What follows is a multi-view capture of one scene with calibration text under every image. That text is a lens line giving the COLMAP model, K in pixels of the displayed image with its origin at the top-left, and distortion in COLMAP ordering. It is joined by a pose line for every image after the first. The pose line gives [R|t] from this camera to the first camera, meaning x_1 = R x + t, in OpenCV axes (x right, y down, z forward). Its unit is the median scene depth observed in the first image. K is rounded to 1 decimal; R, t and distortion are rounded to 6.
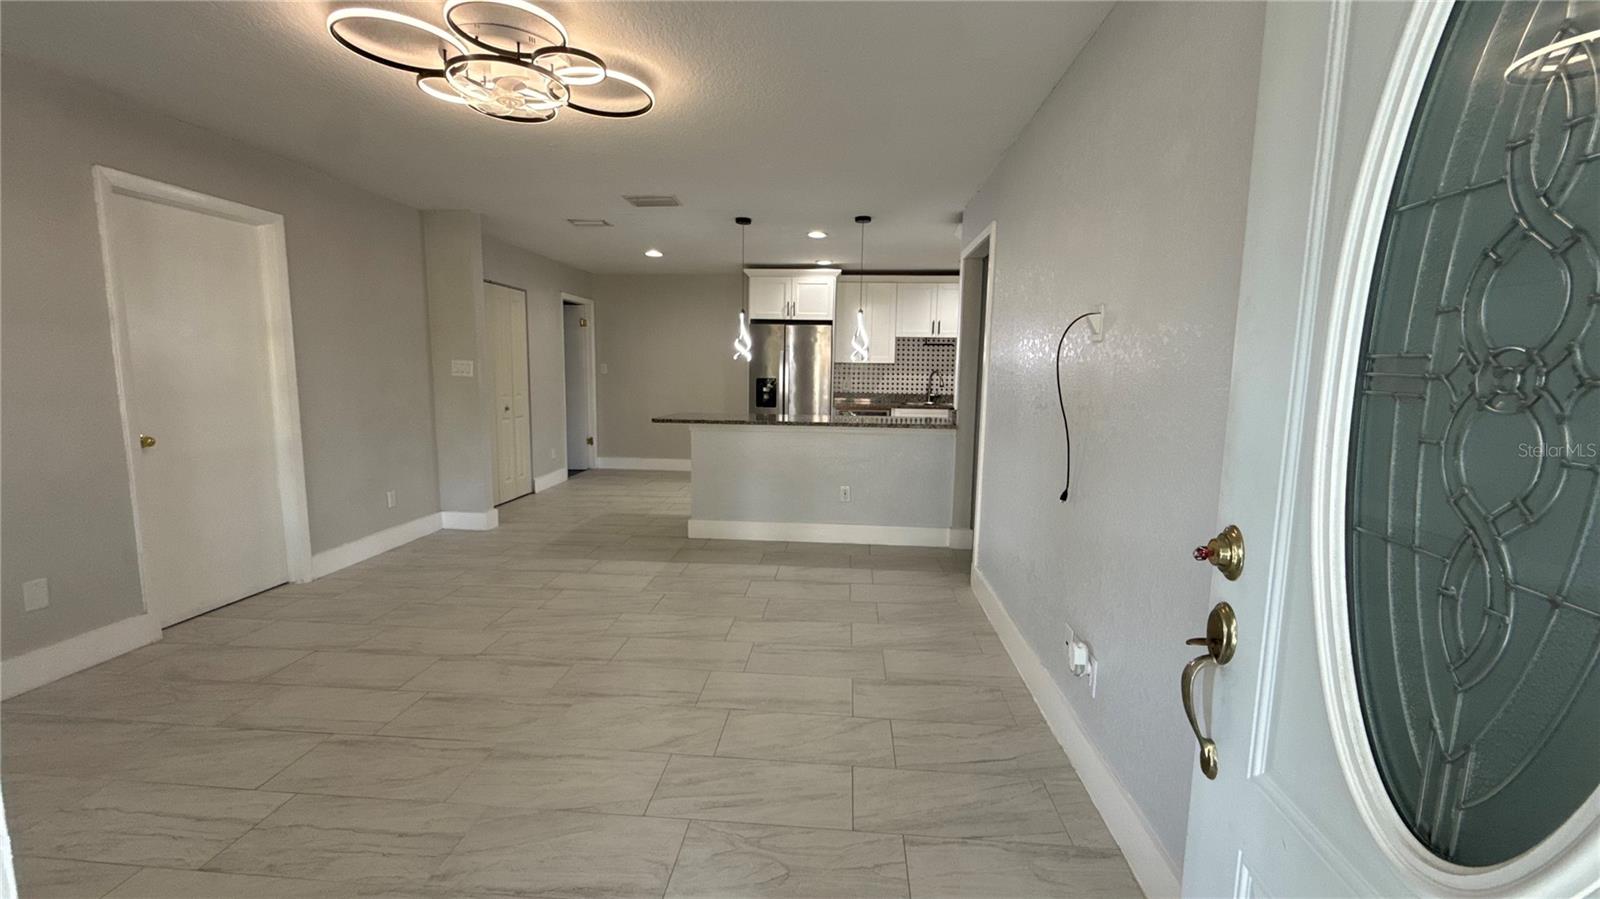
lens RADIAL K [[638.9, 0, 792.2], [0, 638.9, 452.6], [0, 0, 1]] dist [-0.000574, 0.000546]
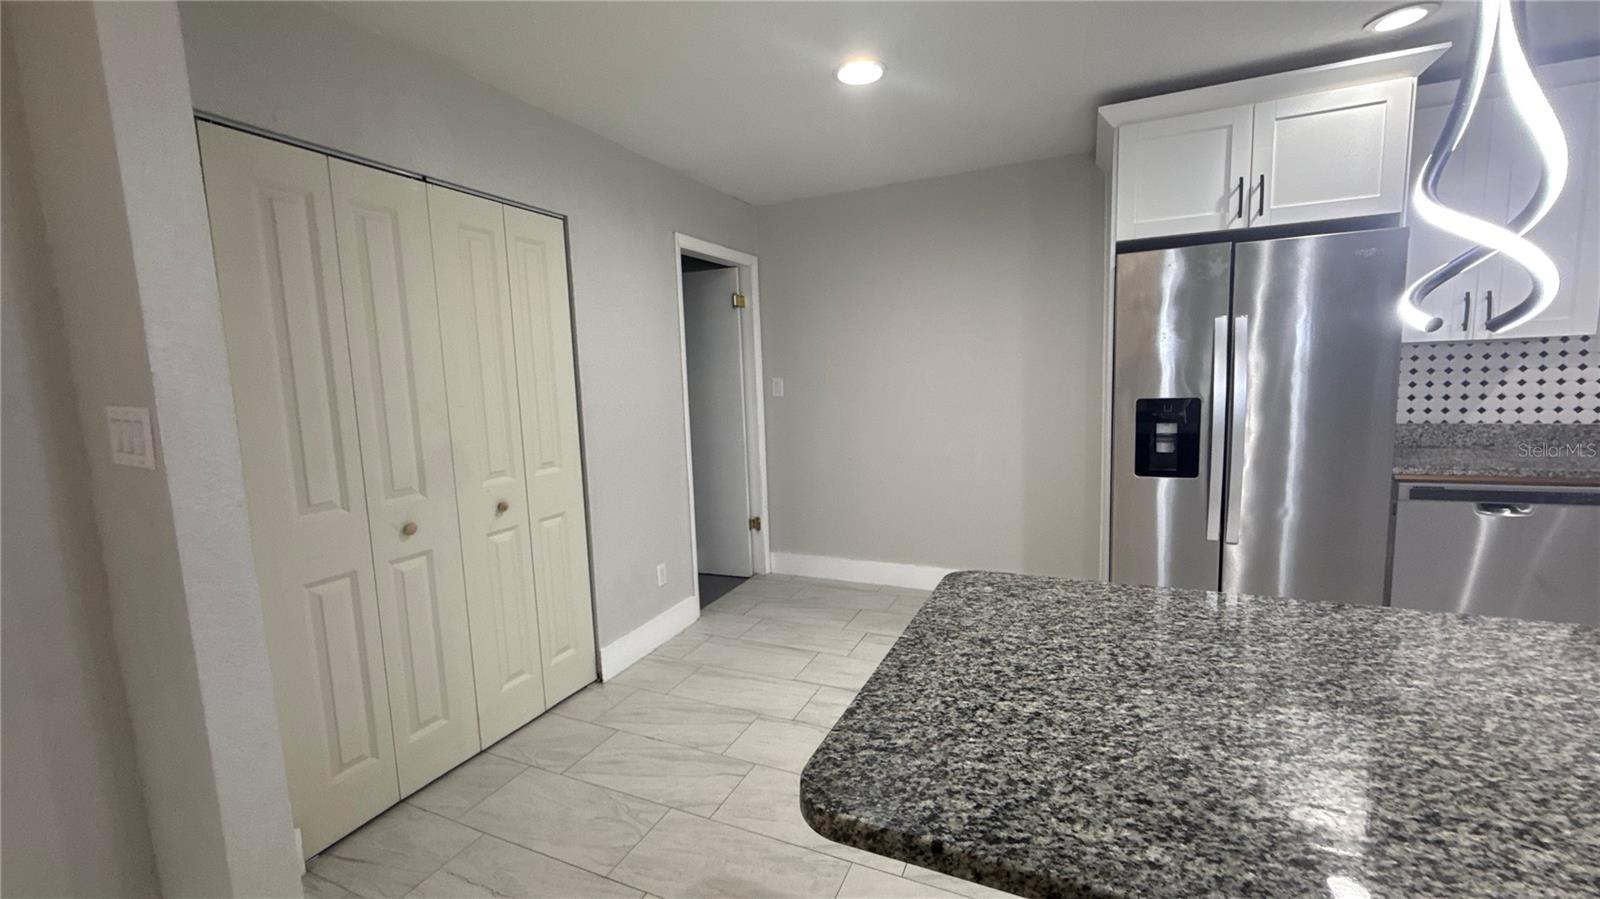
lens RADIAL K [[638.9, 0, 798.0], [0, 638.9, 447.6], [0, 0, 1]] dist [-0.000574, 0.000546]
pose [[0.942124, -0.013718, -0.334984, -0.193374], [0.005766, 0.999678, -0.024722, -0.131446], [0.335216, 0.021360, 0.941899, 0.960998]]
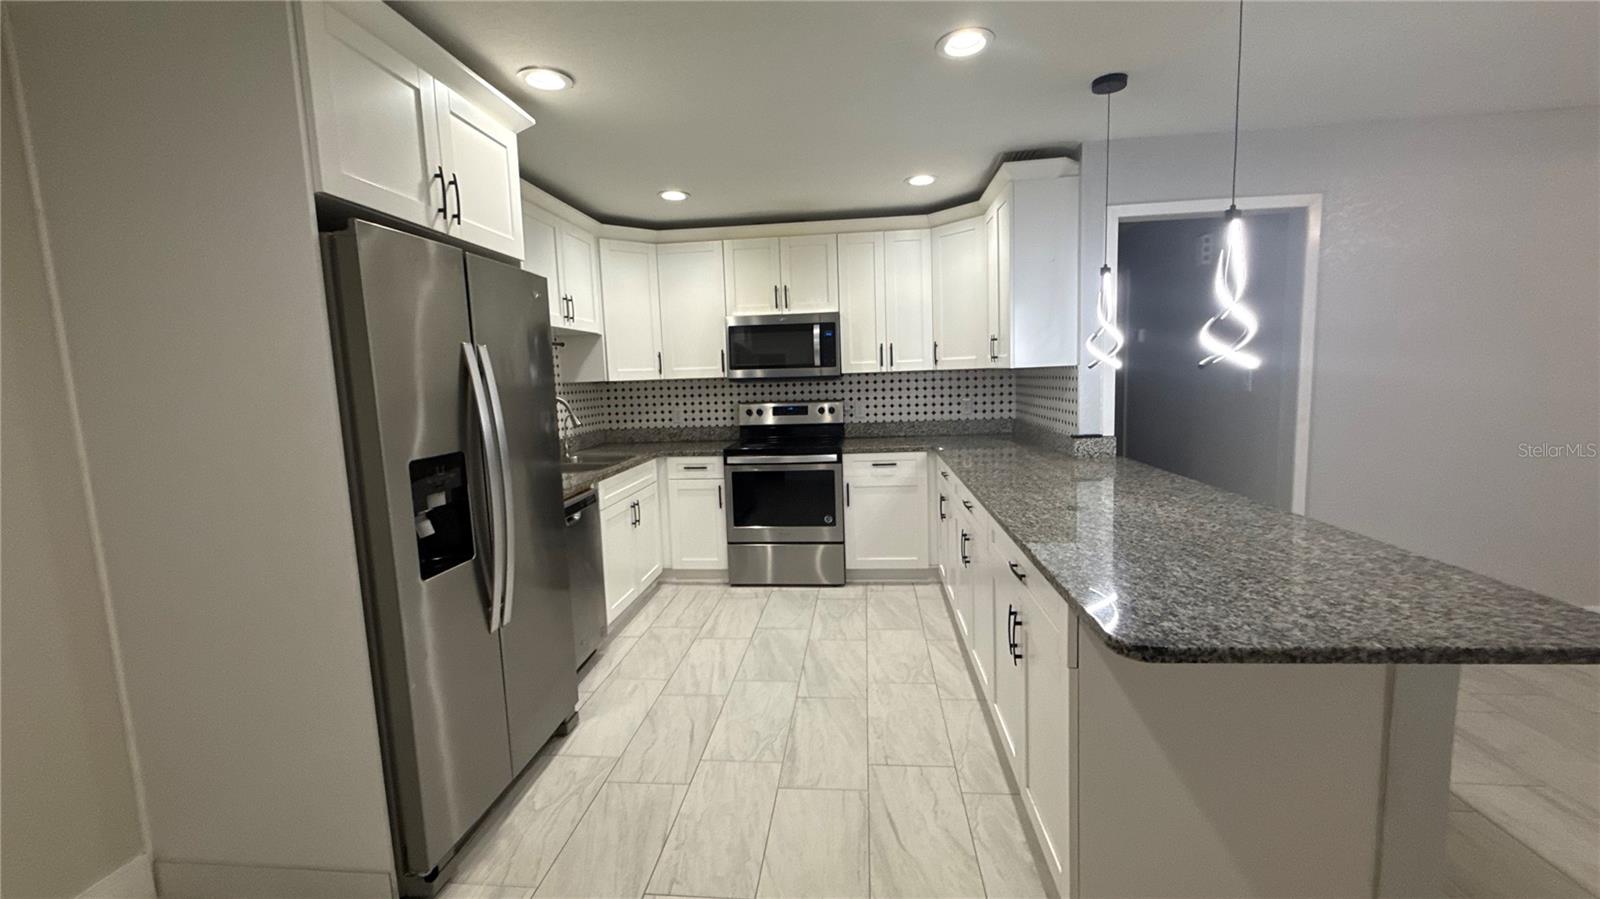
lens RADIAL K [[638.9, 0, 799.2], [0, 638.9, 447.6], [0, 0, 1]] dist [-0.000574, 0.000546]
pose [[0.009543, -0.131159, 0.991315, -0.466704], [0.173760, 0.976496, 0.127526, -0.206820], [-0.984742, 0.171034, 0.032108, 1.395783]]
